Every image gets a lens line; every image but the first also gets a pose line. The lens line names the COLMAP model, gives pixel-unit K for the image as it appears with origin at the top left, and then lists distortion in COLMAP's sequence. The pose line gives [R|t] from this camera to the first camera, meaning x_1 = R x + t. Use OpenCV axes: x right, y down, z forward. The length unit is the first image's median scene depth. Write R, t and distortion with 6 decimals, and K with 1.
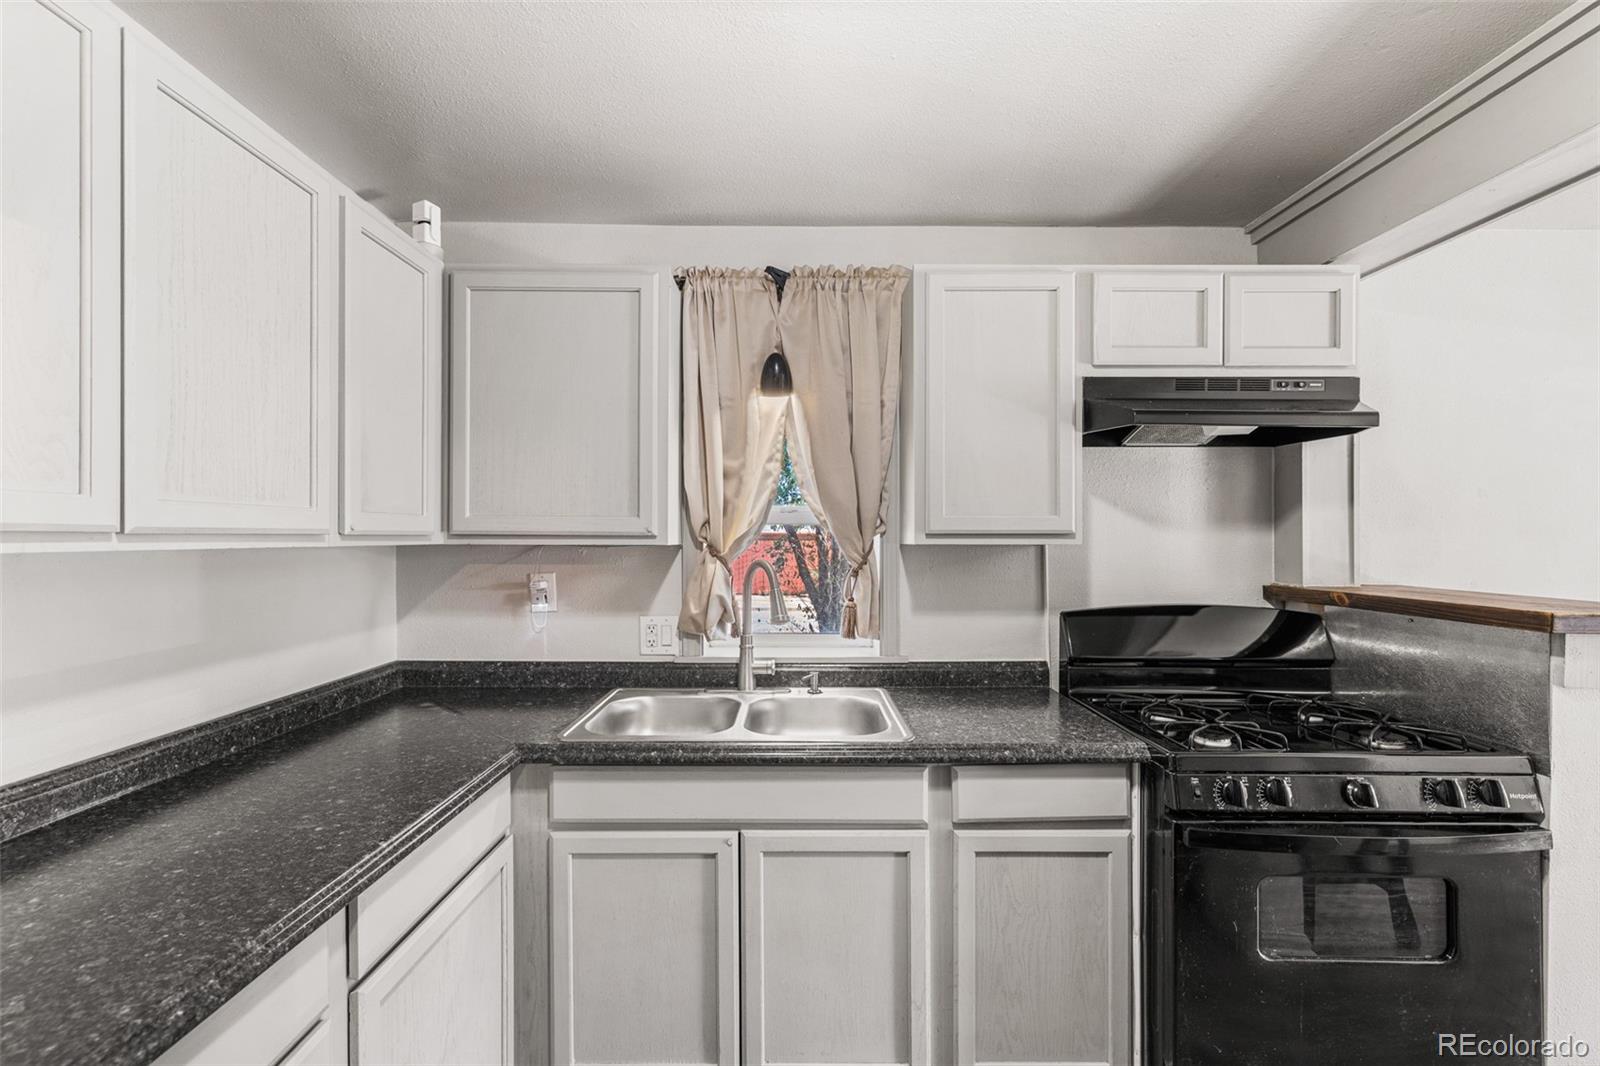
lens RADIAL K [[717.0, 0, 724.7], [0, 717.0, 538.9], [0, 0, 1]] dist [-0.001691, 0.001275]
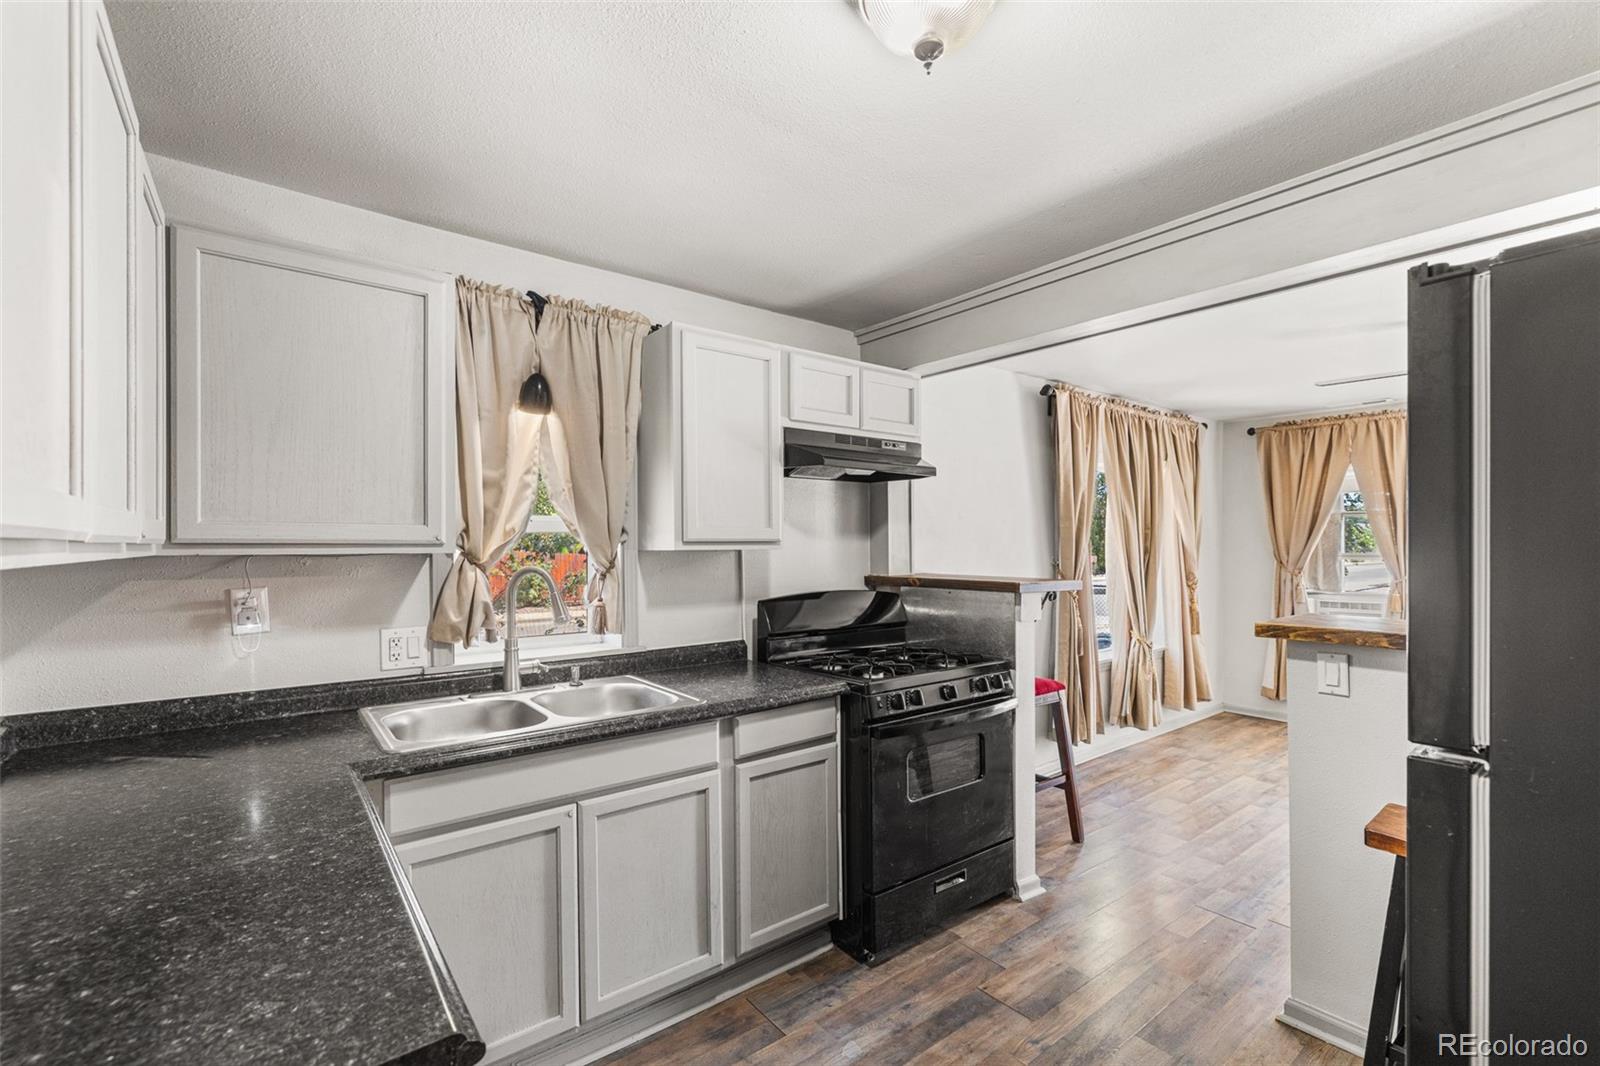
lens RADIAL K [[717.0, 0, 786.6], [0, 717.0, 546.9], [0, 0, 1]] dist [-0.001691, 0.001275]
pose [[0.789358, -0.005981, 0.613904, -0.325838], [0.006076, 0.999980, 0.001930, 0.000767], [-0.613903, 0.002206, 0.789379, -0.081787]]
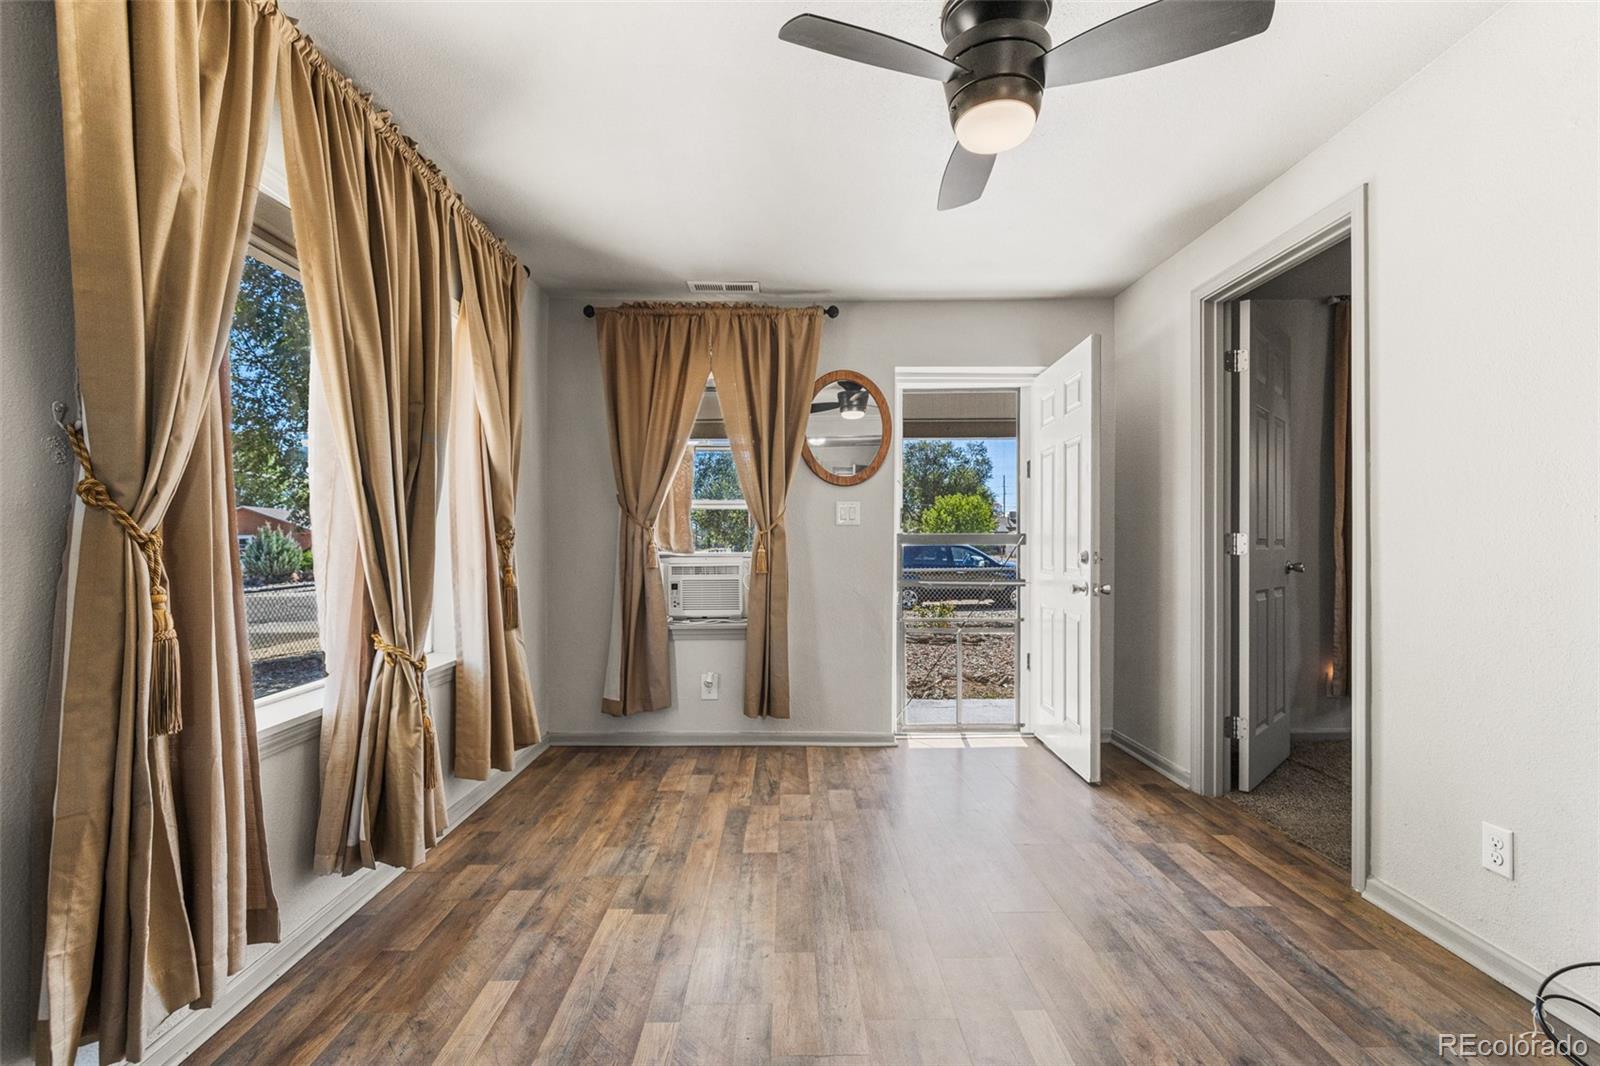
lens RADIAL K [[717.0, 0, 804.5], [0, 717.0, 536.5], [0, 0, 1]] dist [-0.001691, 0.001275]
pose [[-0.013344, 0.007860, 0.999880, 1.045316], [0.006437, 0.999949, -0.007775, 0.167834], [-0.999890, 0.006332, -0.013394, 0.513688]]
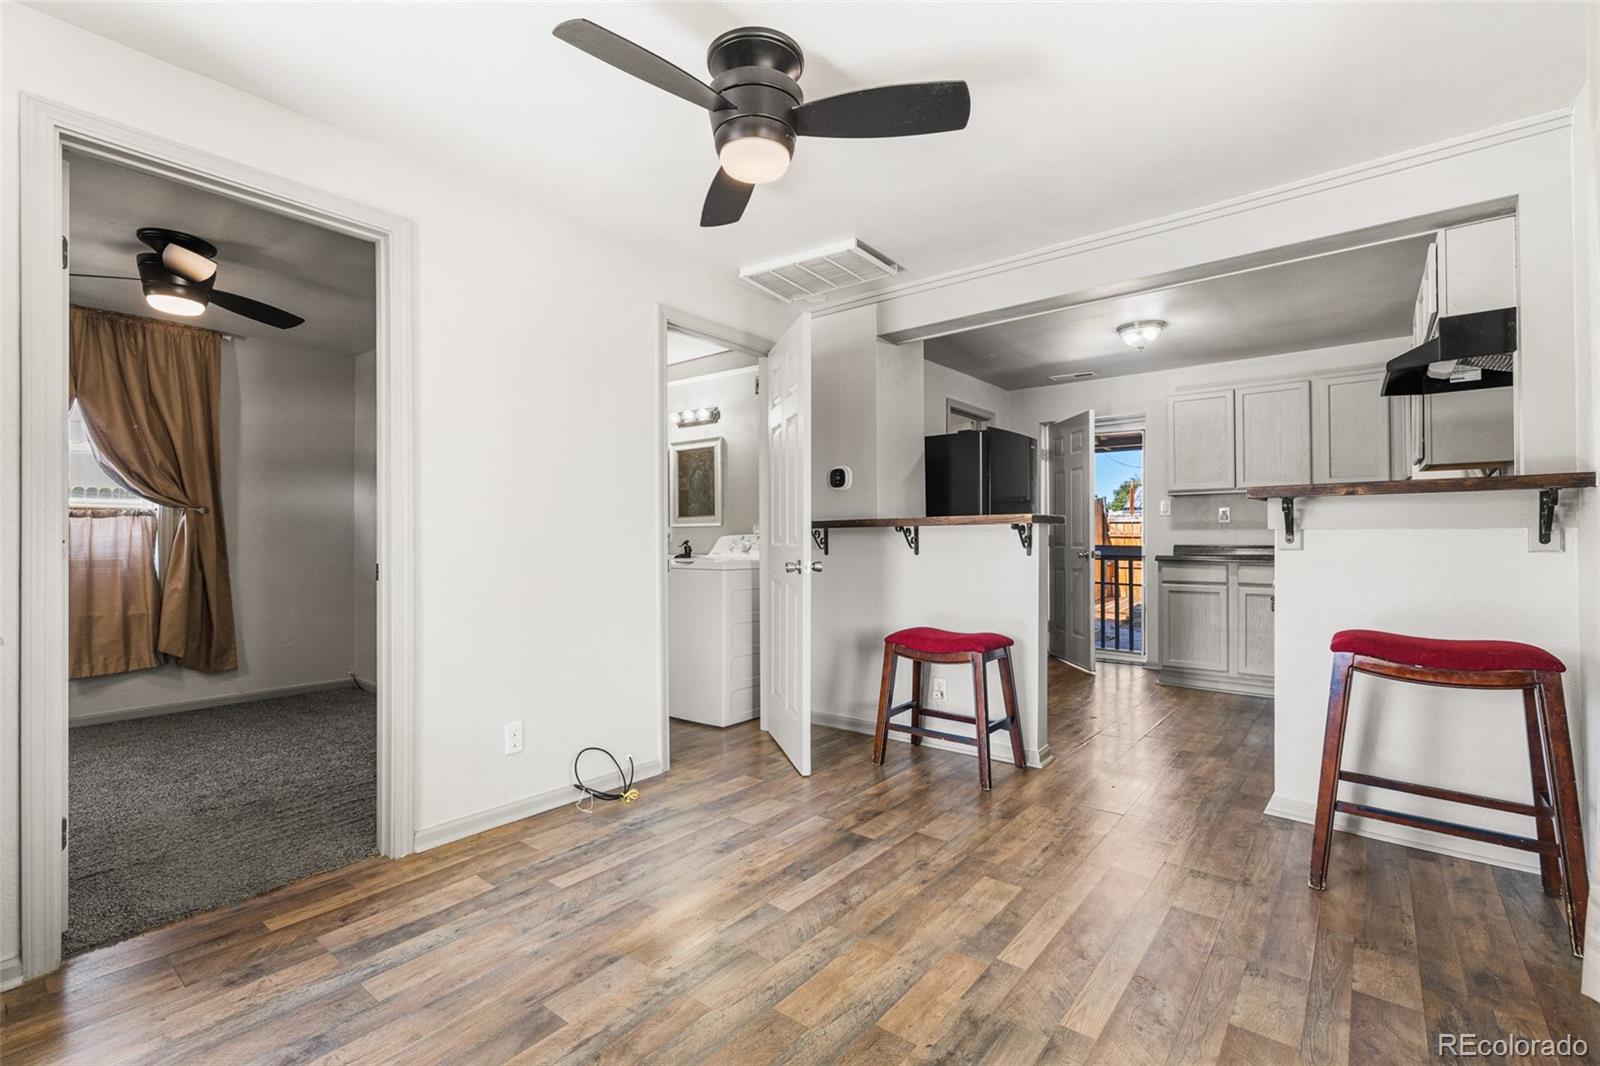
lens RADIAL K [[717.0, 0, 796.0], [0, 717.0, 531.1], [0, 0, 1]] dist [-0.001691, 0.001275]
pose [[-0.627551, -0.006749, -0.778546, 2.676653], [-0.000369, 0.999965, -0.008370, 0.174739], [0.778575, -0.004965, -0.627531, 0.923378]]
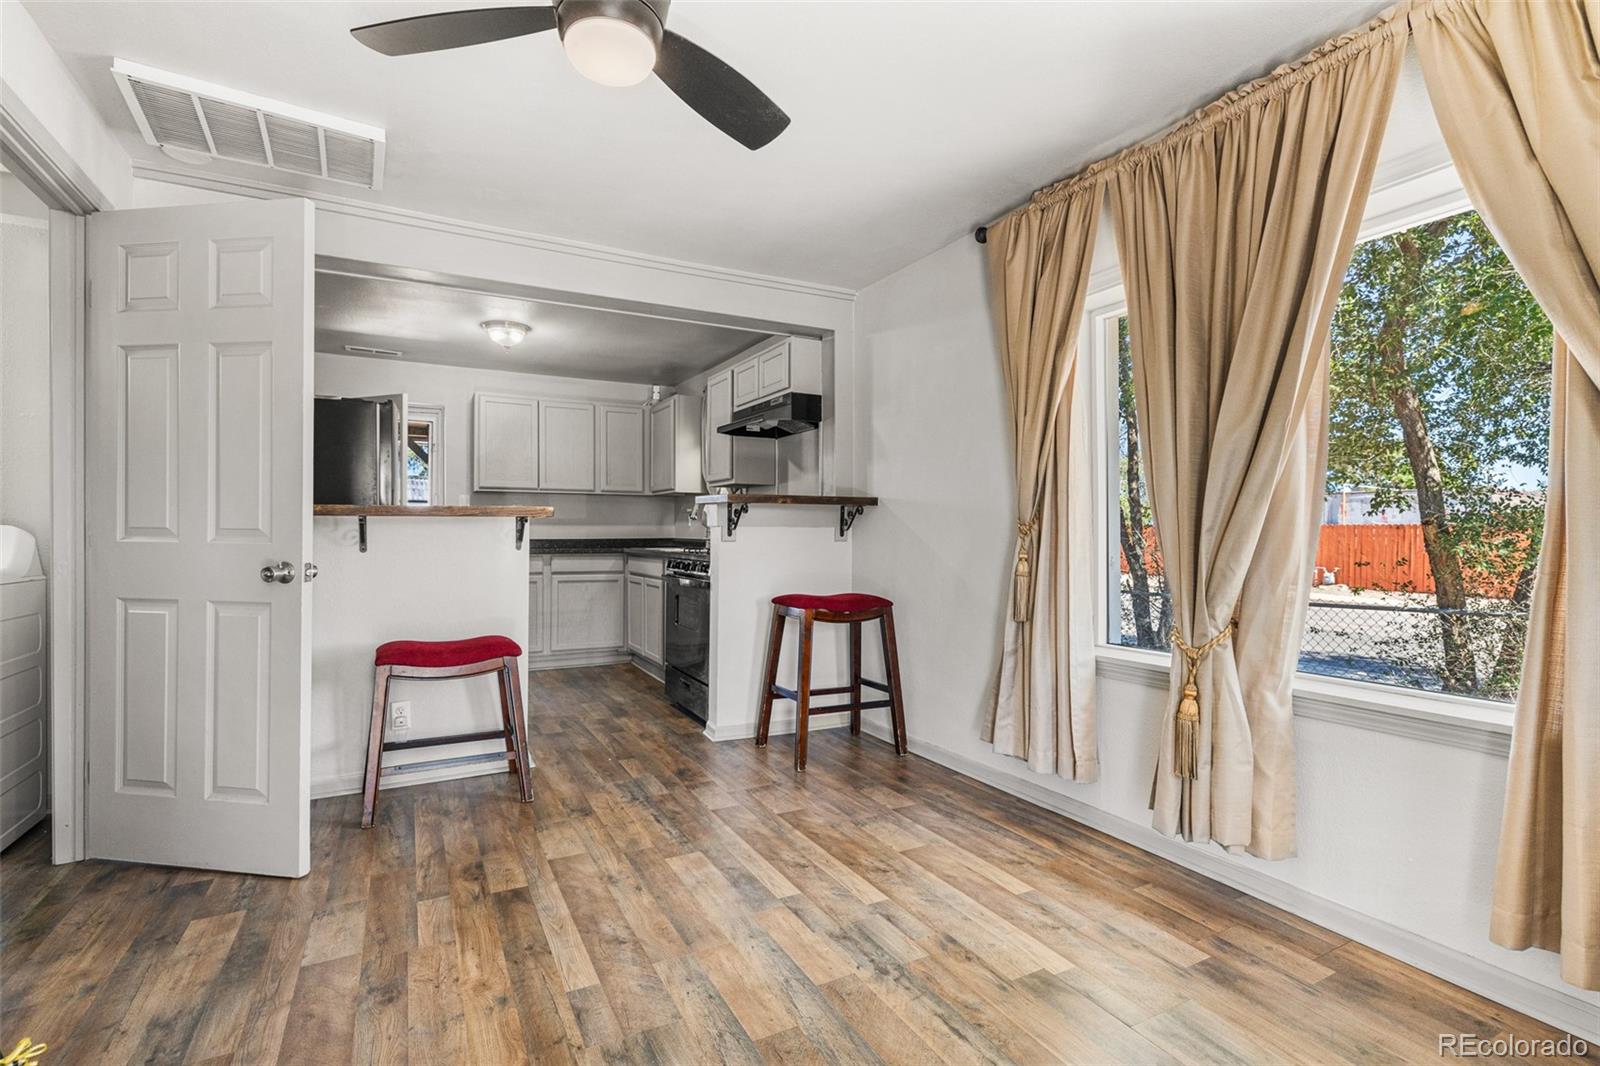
lens RADIAL K [[717.0, 0, 797.0], [0, 717.0, 537.8], [0, 0, 1]] dist [-0.001691, 0.001275]
pose [[0.468005, 0.006983, -0.883698, 2.737076], [-0.005448, 0.999973, 0.005017, 0.178716], [0.883709, 0.002466, 0.468030, 0.072234]]
